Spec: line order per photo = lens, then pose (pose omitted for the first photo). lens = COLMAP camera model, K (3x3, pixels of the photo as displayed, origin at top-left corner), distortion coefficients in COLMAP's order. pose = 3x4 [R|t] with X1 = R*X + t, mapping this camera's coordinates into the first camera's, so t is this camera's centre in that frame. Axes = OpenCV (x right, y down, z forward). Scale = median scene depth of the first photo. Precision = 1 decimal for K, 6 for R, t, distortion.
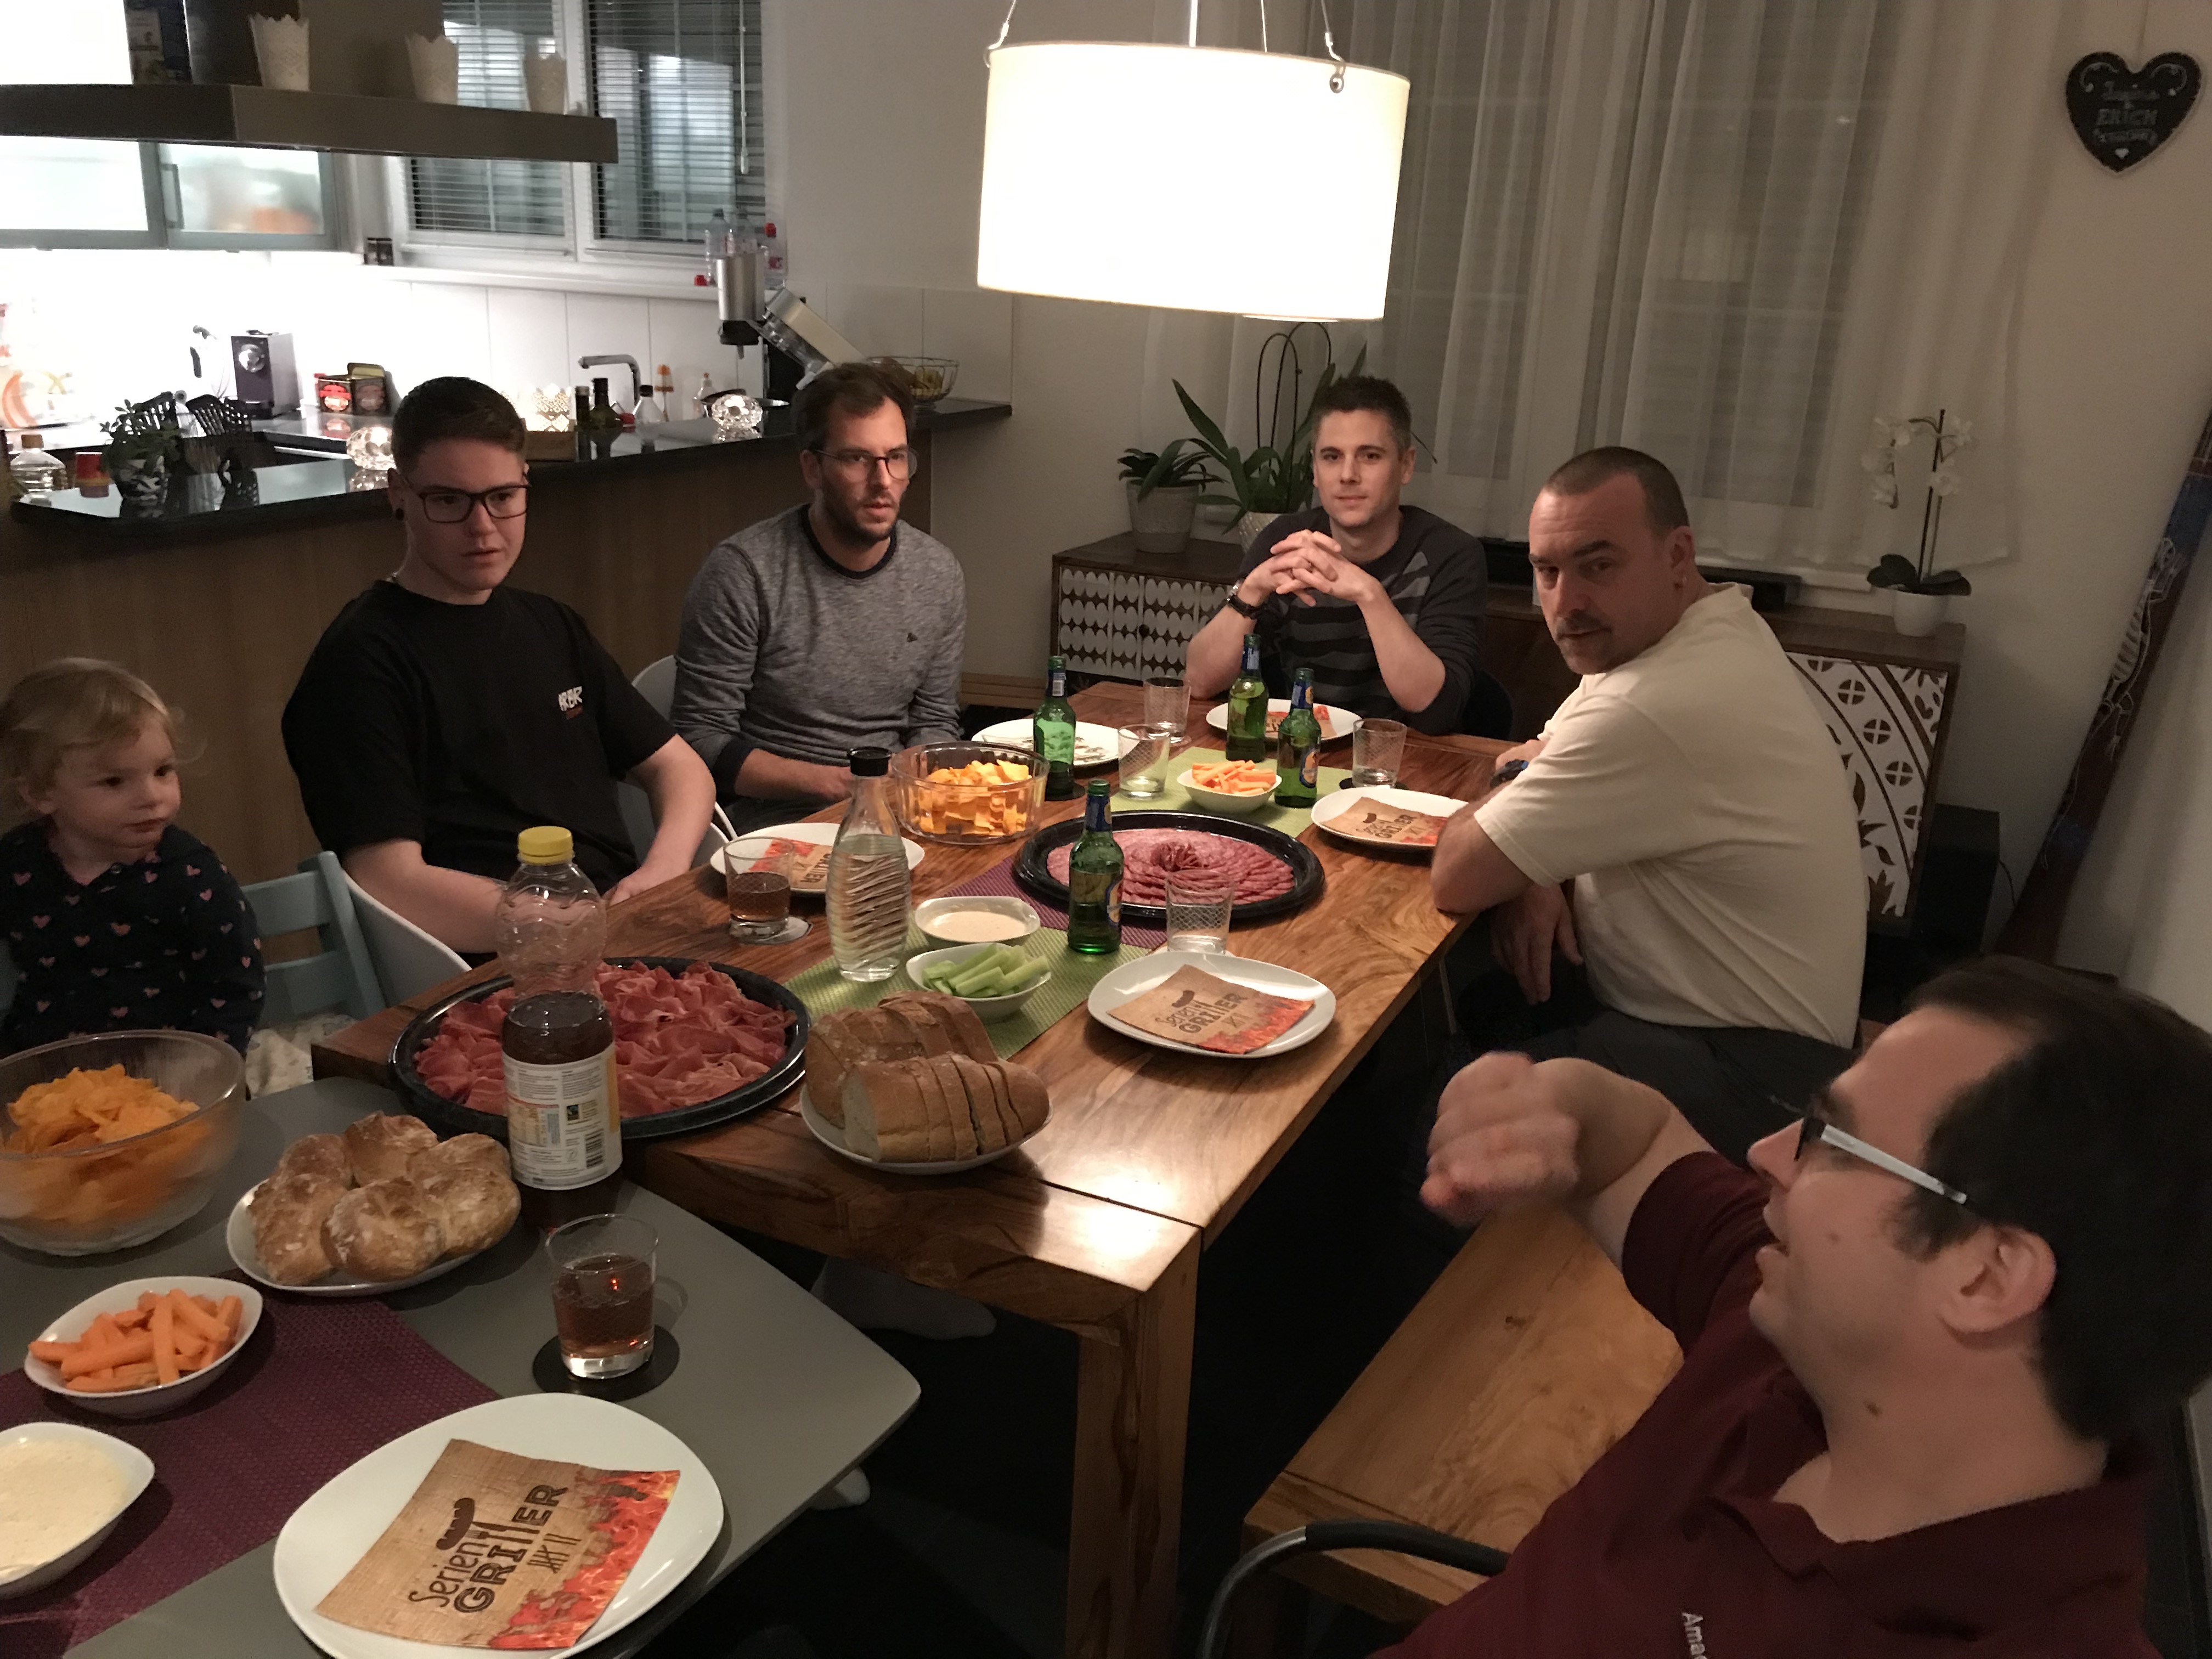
lens RADIAL K [[1782.0, 0, 1105.6], [0, 1782.0, 825.5], [0, 0, 1]] dist [0.046745, -0.009298]
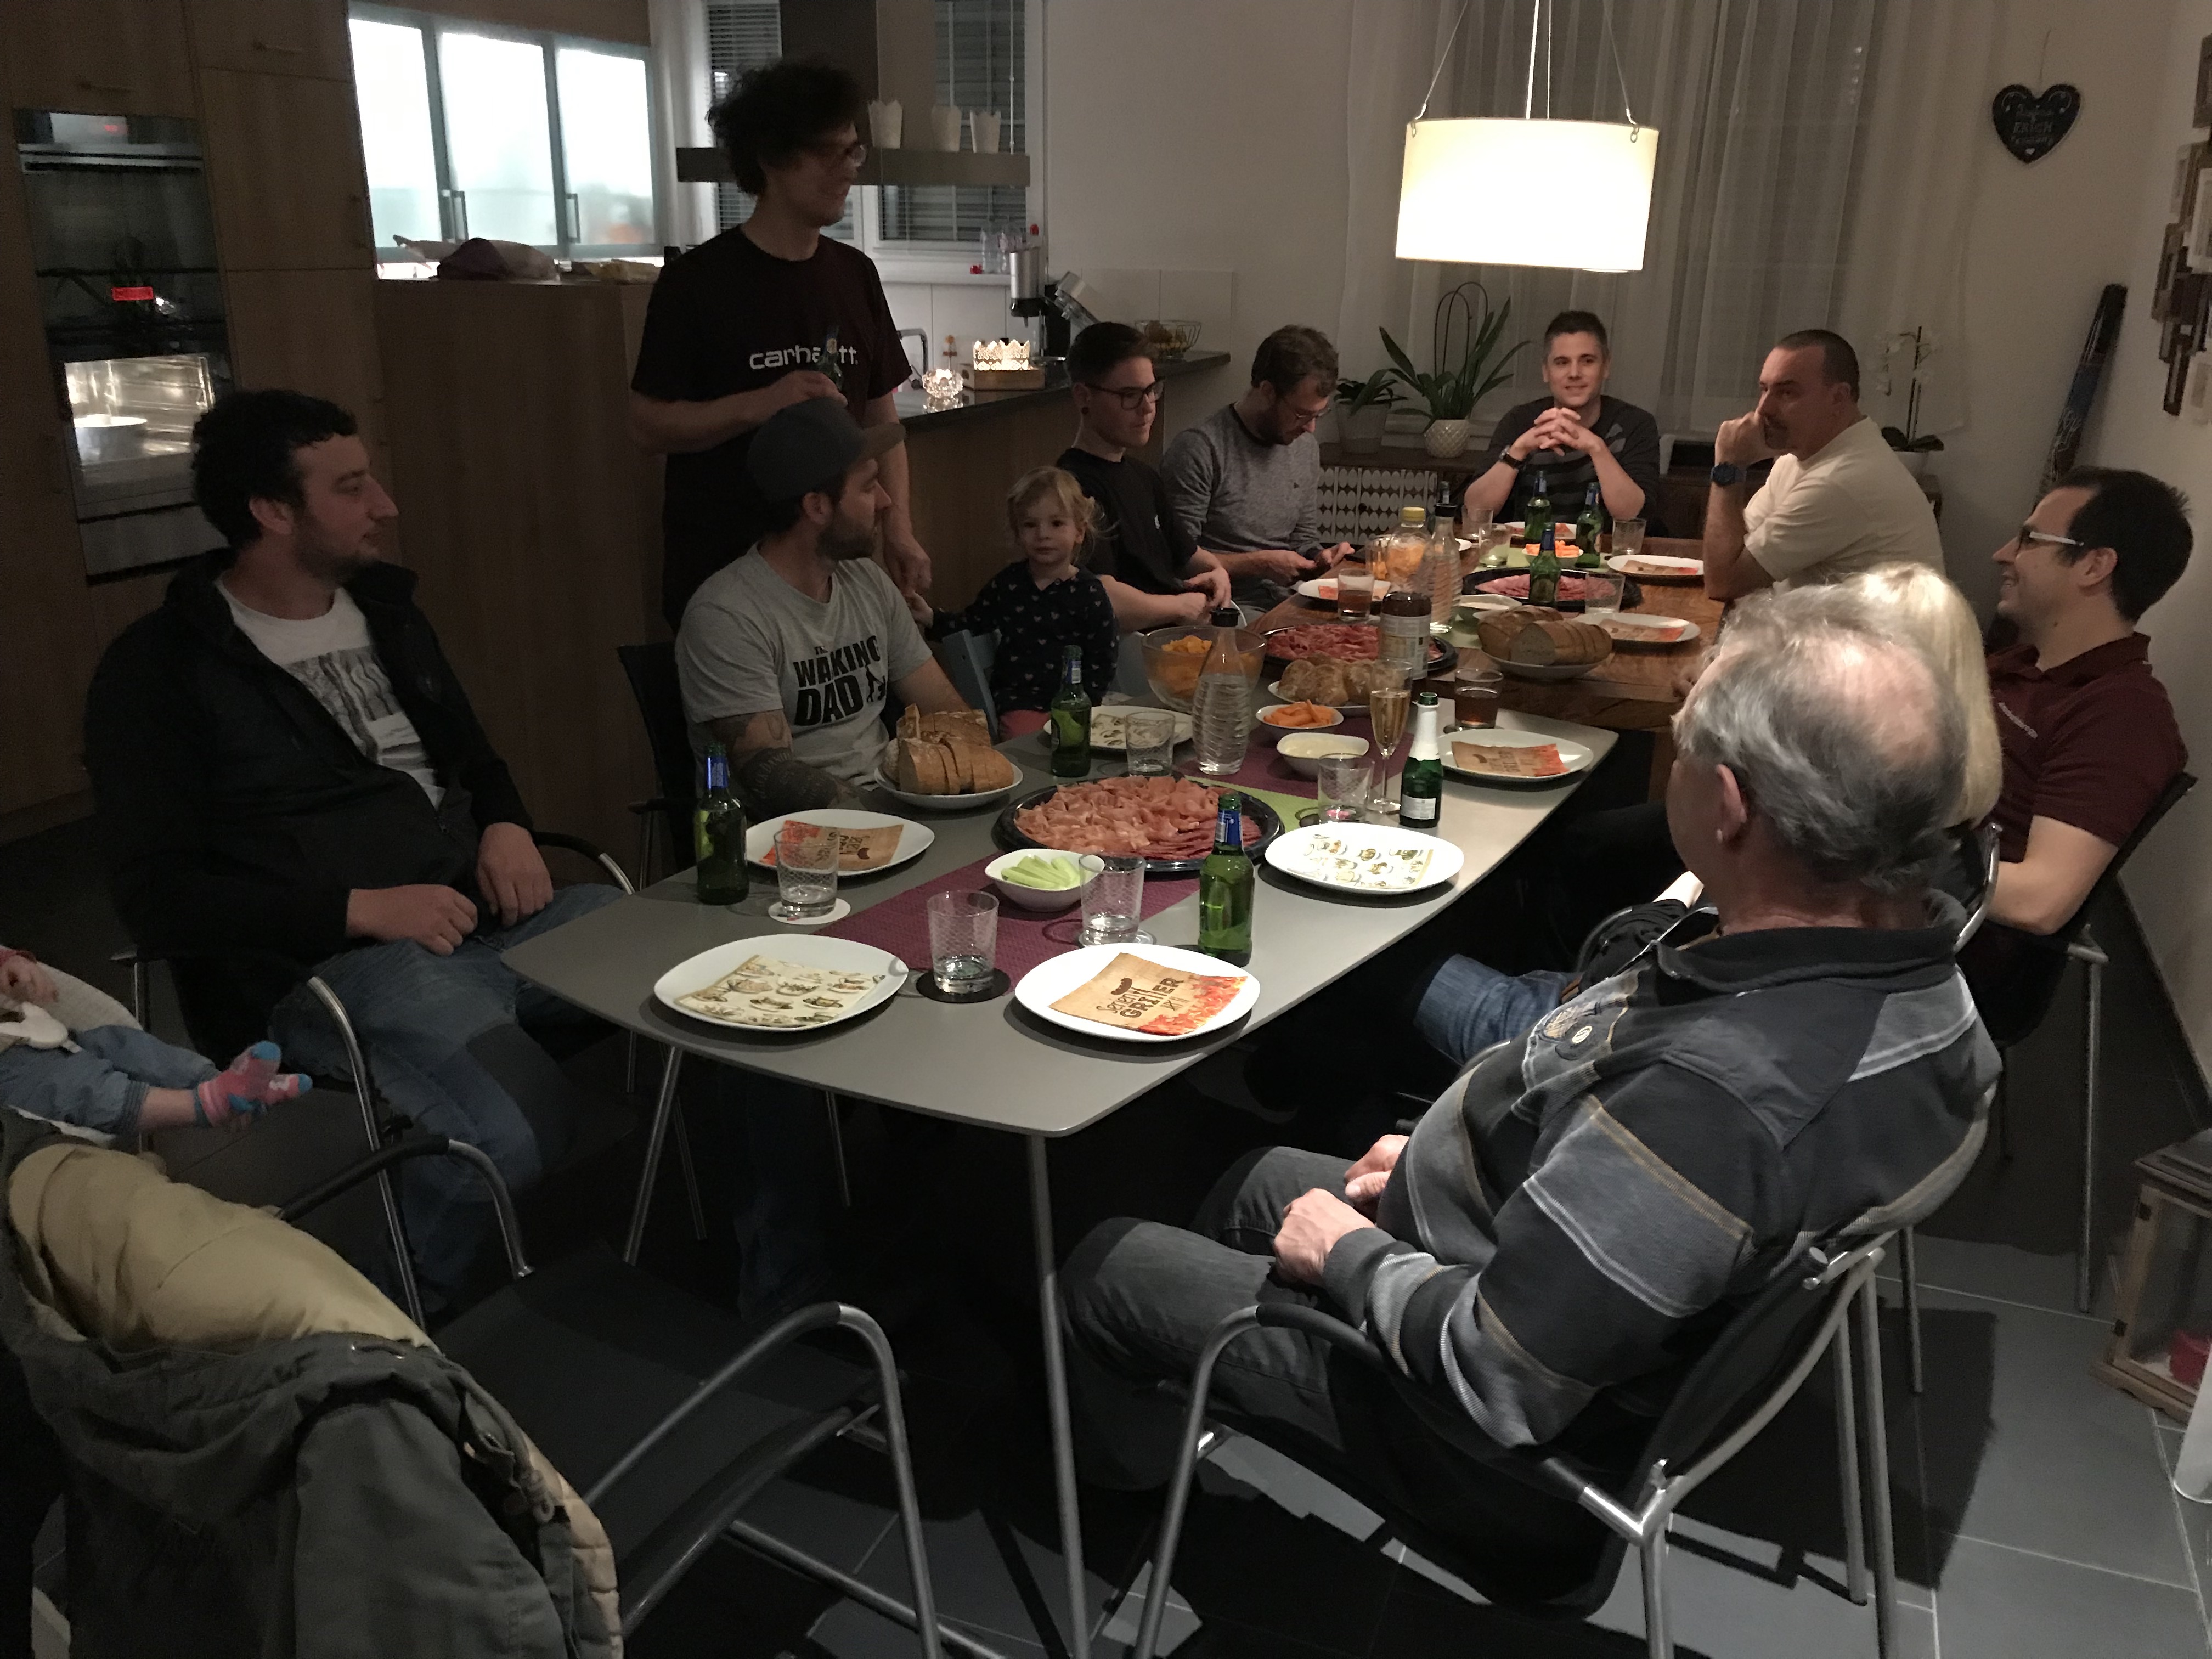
lens RADIAL K [[1782.0, 0, 1105.4], [0, 1782.0, 837.0], [0, 0, 1]] dist [0.046745, -0.009298]
pose [[0.996753, -0.049252, 0.063705, -0.336132], [0.048515, 0.998737, 0.013057, 0.144560], [-0.064268, -0.009924, 0.997883, -0.467415]]
